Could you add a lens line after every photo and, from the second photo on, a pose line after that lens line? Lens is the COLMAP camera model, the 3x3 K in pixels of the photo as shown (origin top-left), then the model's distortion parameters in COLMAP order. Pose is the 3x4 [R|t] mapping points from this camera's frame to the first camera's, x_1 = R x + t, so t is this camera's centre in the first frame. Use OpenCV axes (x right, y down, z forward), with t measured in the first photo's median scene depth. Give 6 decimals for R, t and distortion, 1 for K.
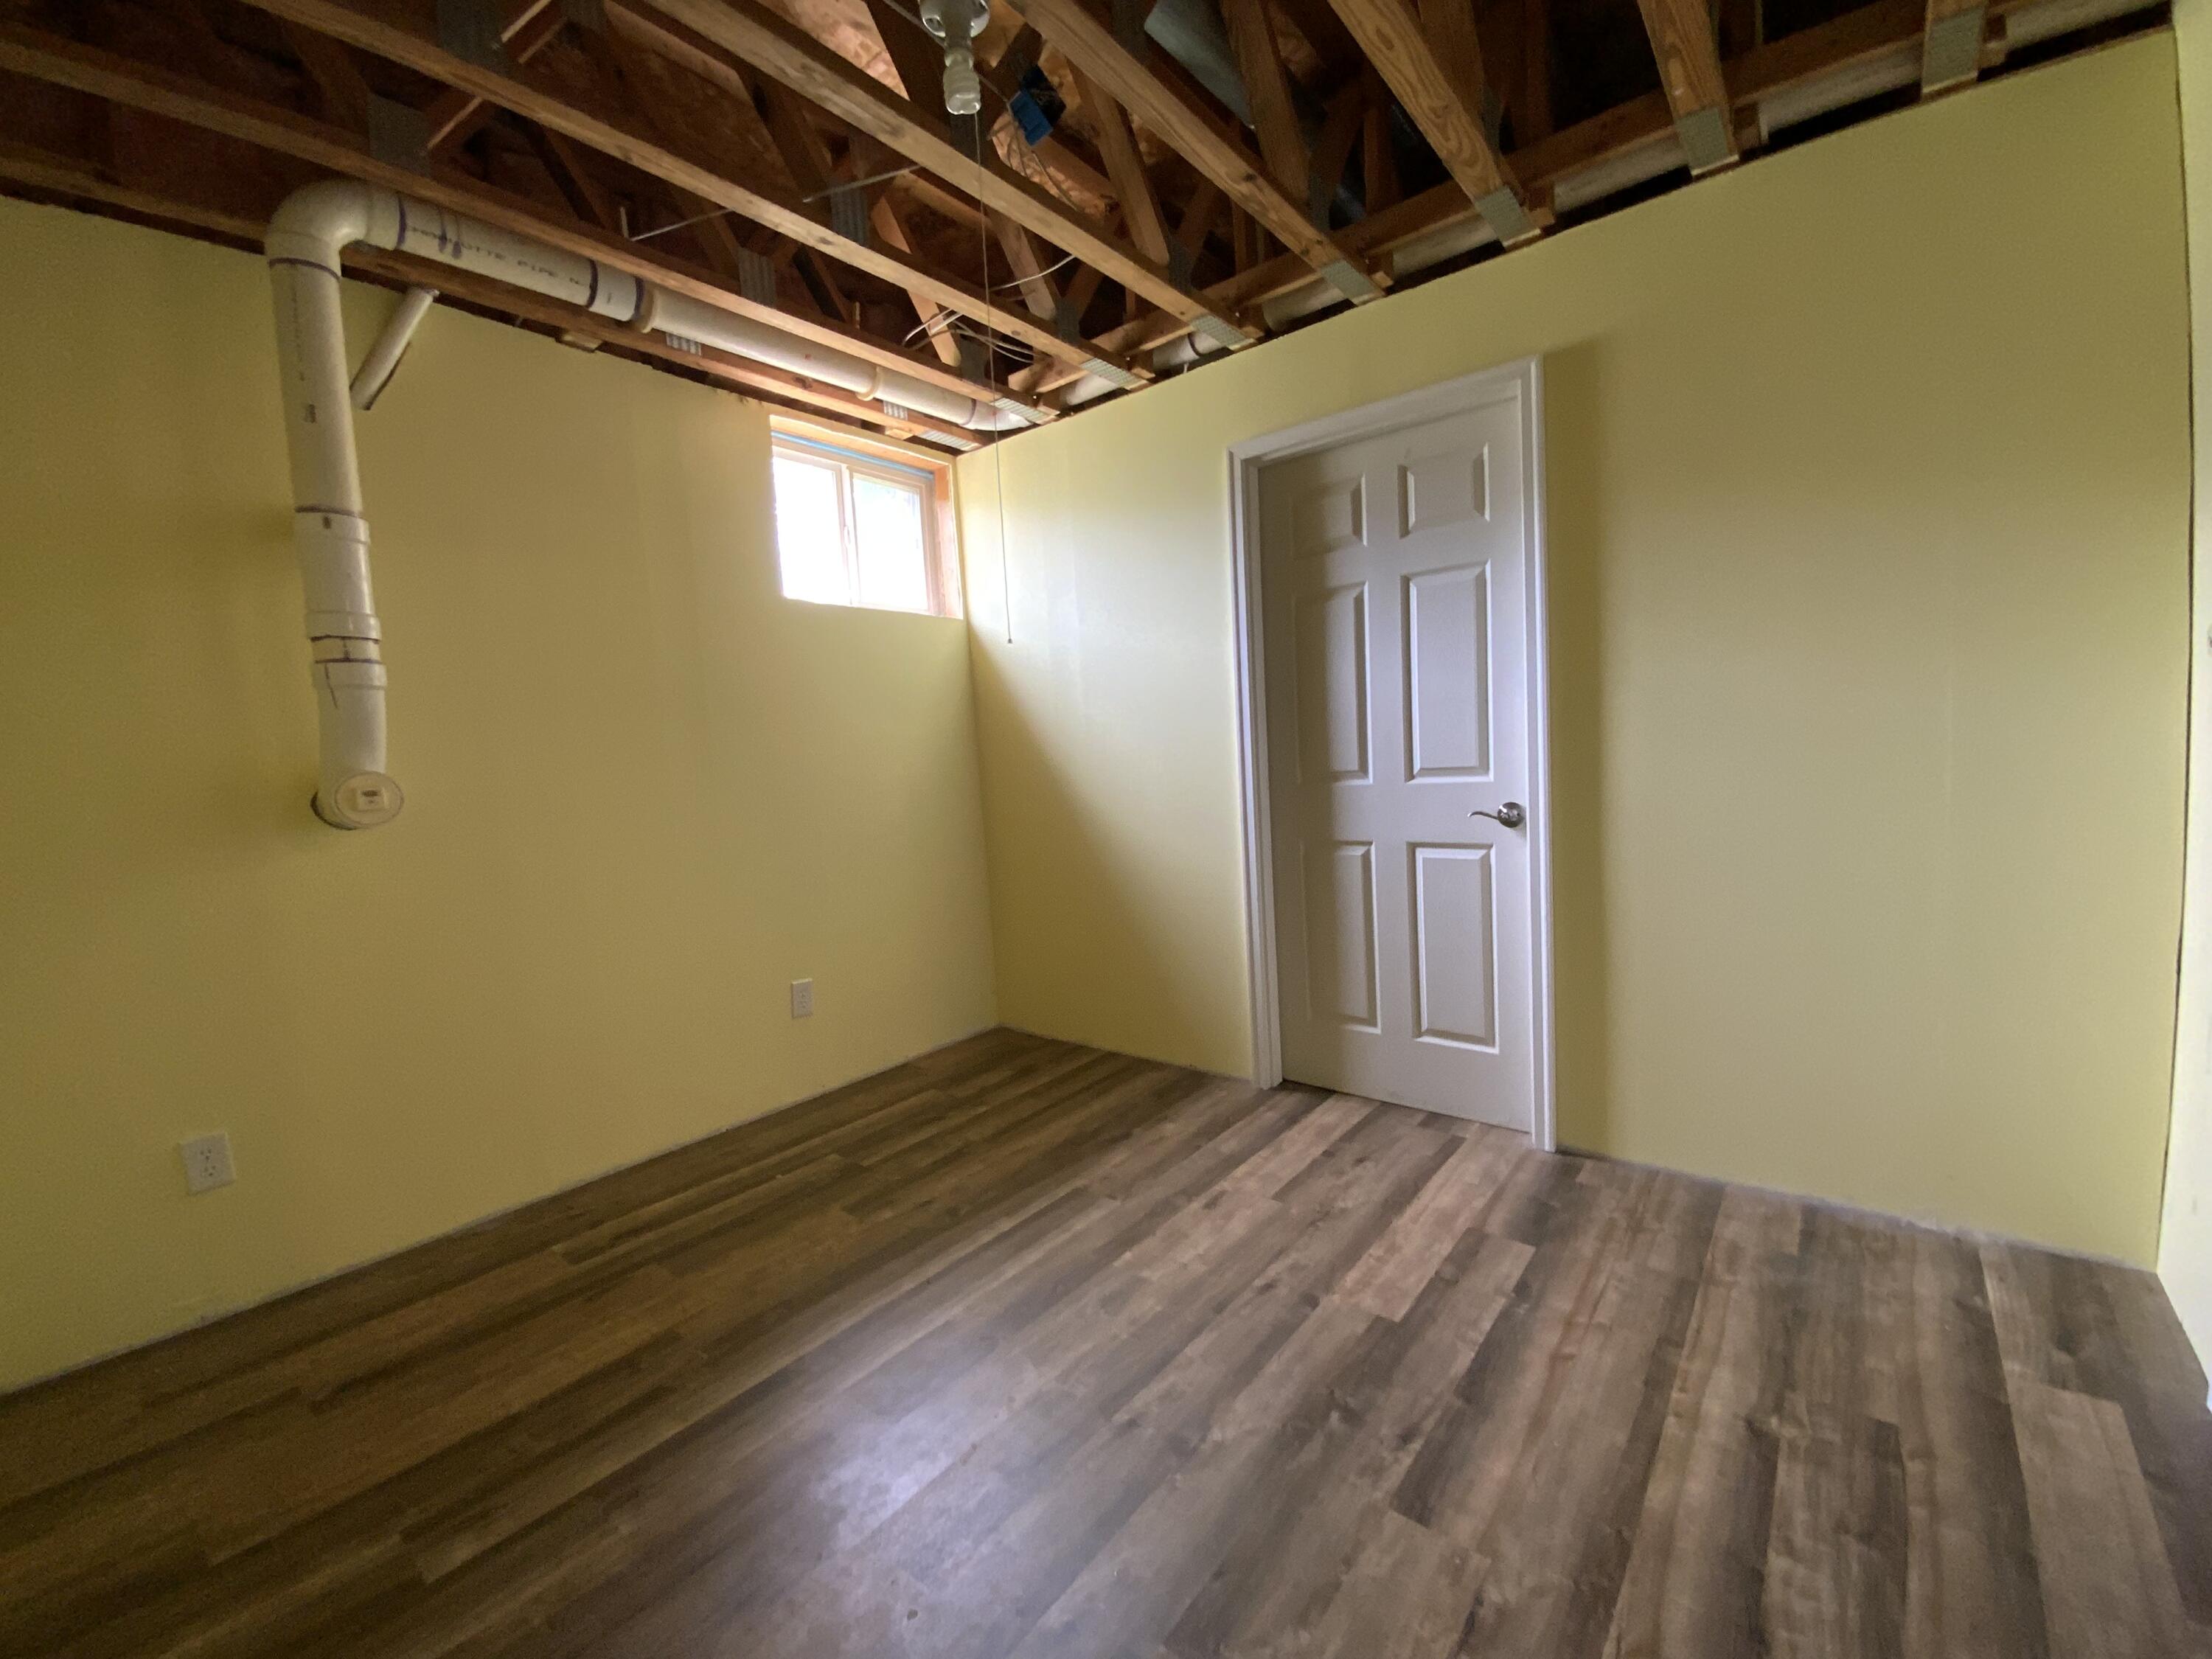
lens RADIAL K [[889.9, 0, 1100.0], [0, 889.9, 828.1], [0, 0, 1]] dist [0.014686, -0.013688]
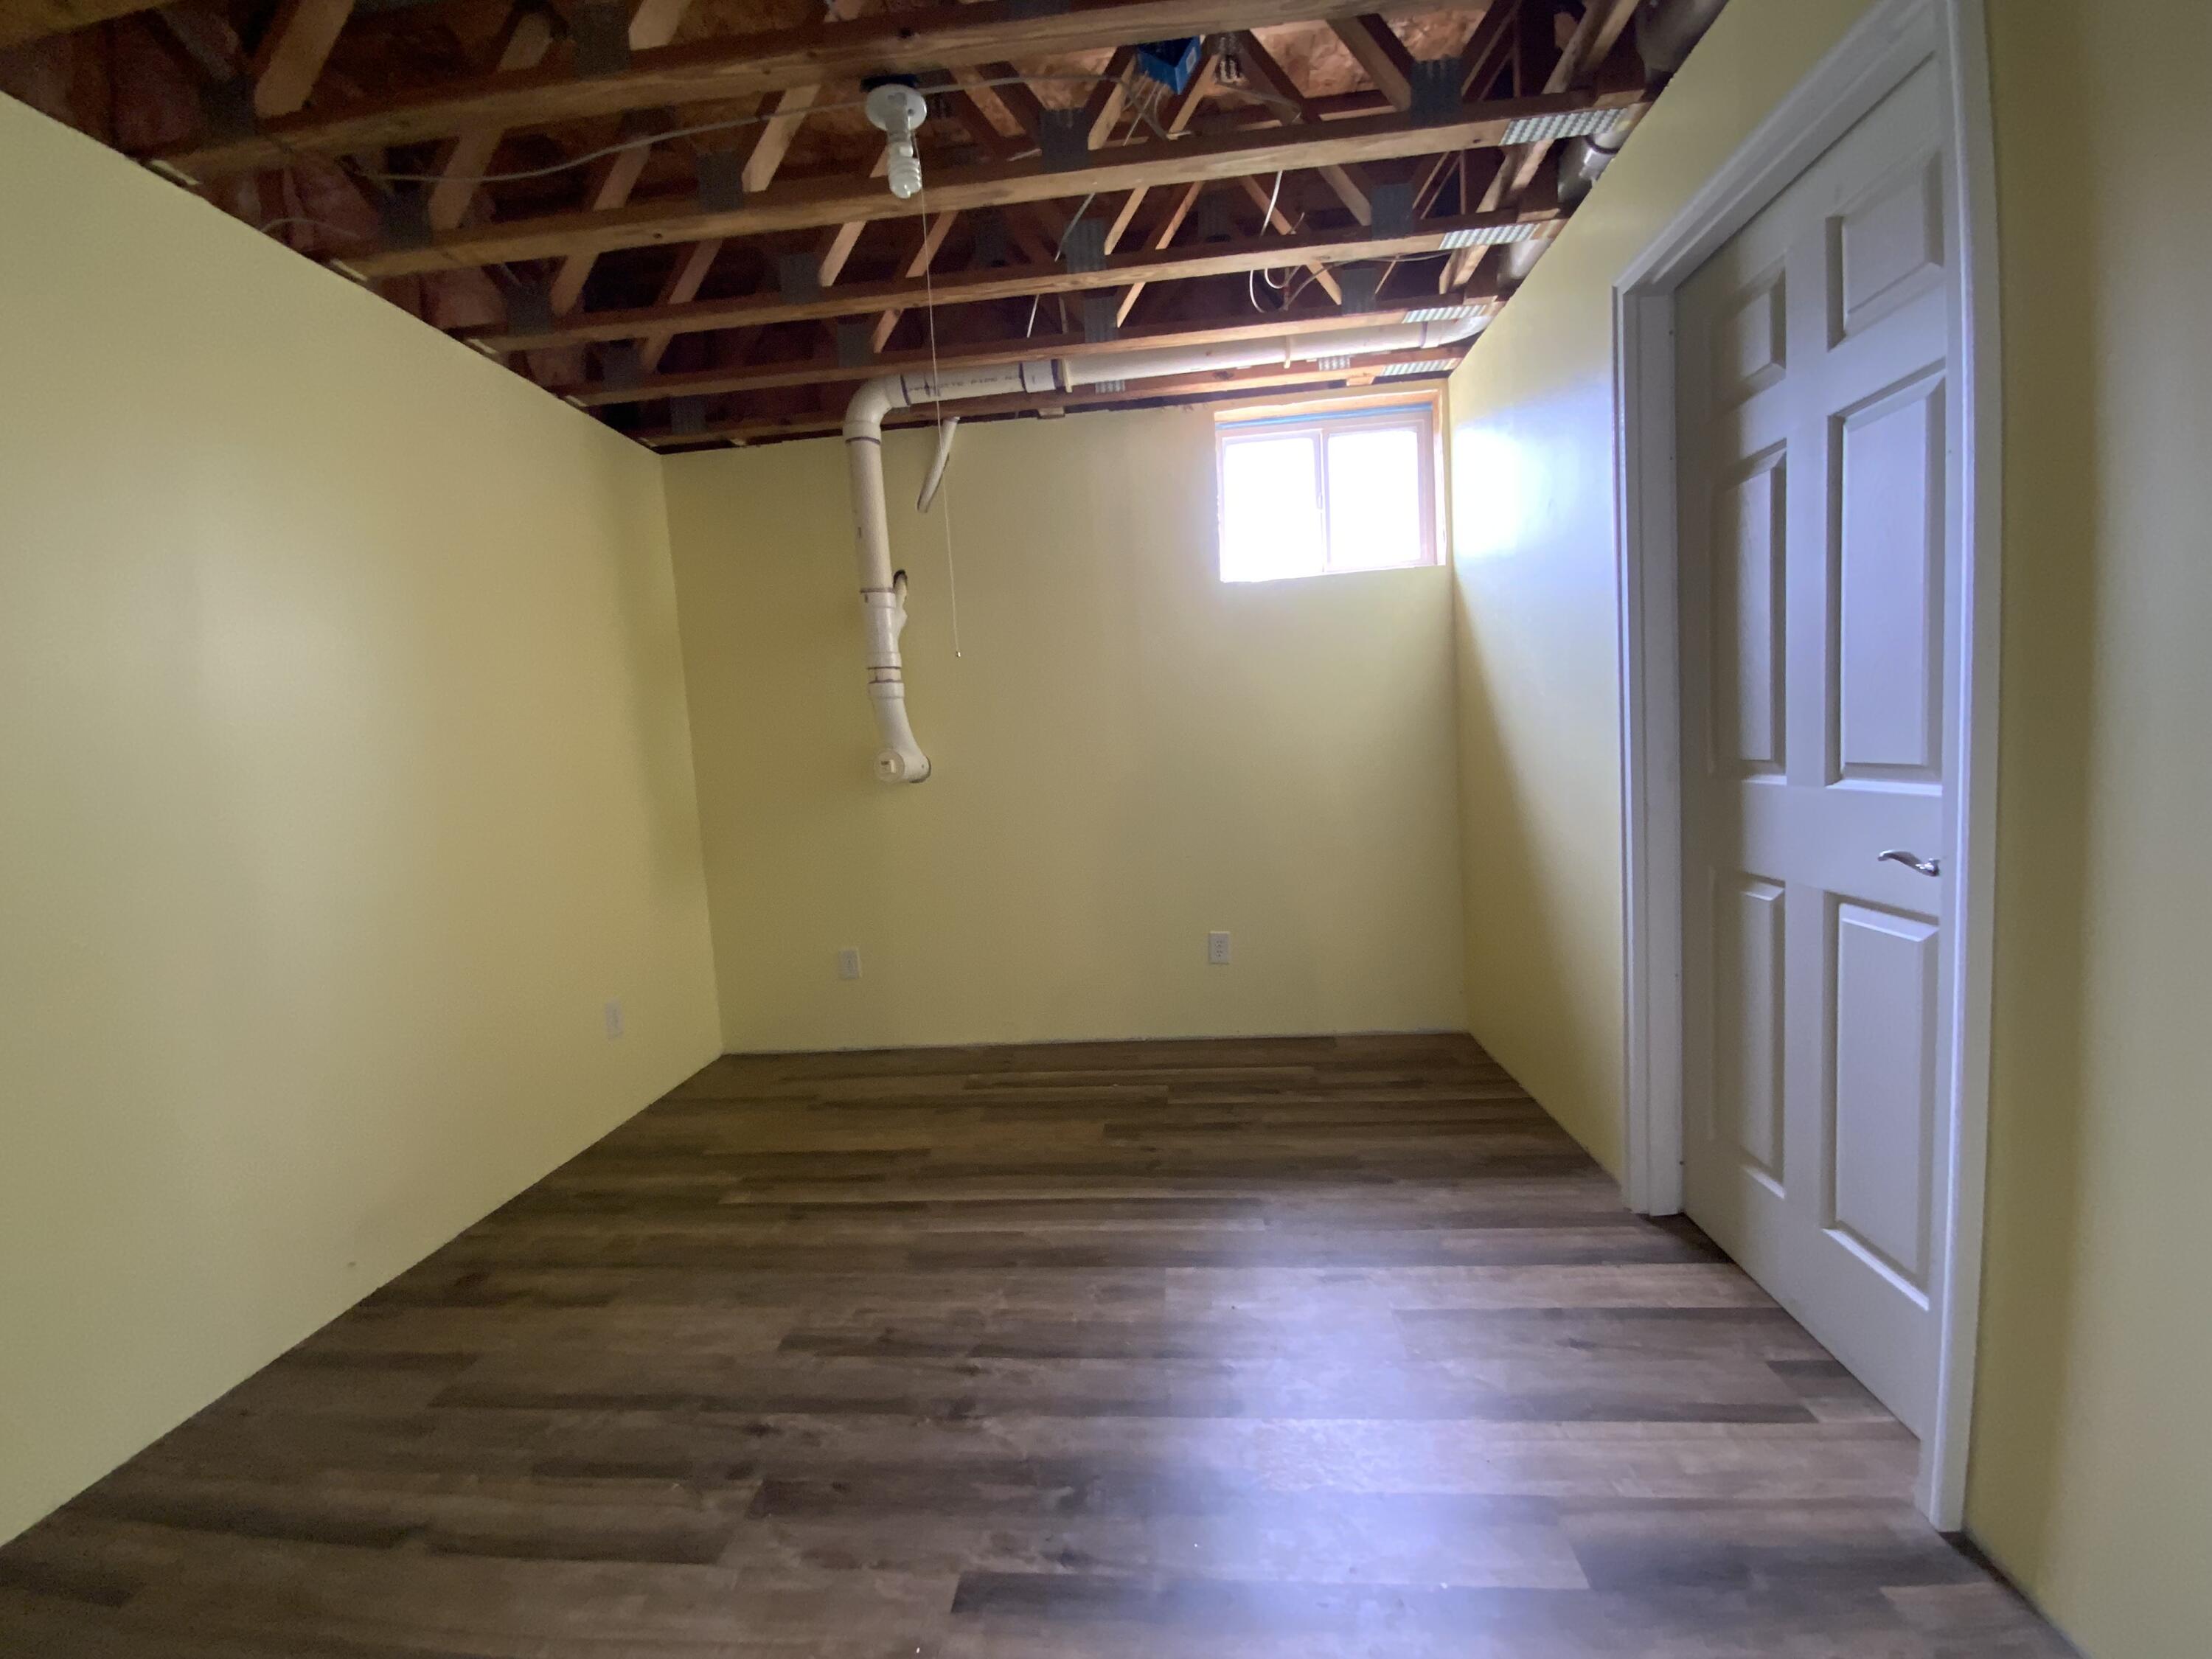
lens RADIAL K [[881.5, 0, 1103.7], [0, 881.5, 834.5], [0, 0, 1]] dist [0.041594, -0.038064]
pose [[0.568569, 0.098449, -0.816723, 0.560838], [-0.040158, 0.994951, 0.091976, -0.055576], [0.821655, -0.019497, 0.569652, 0.306753]]
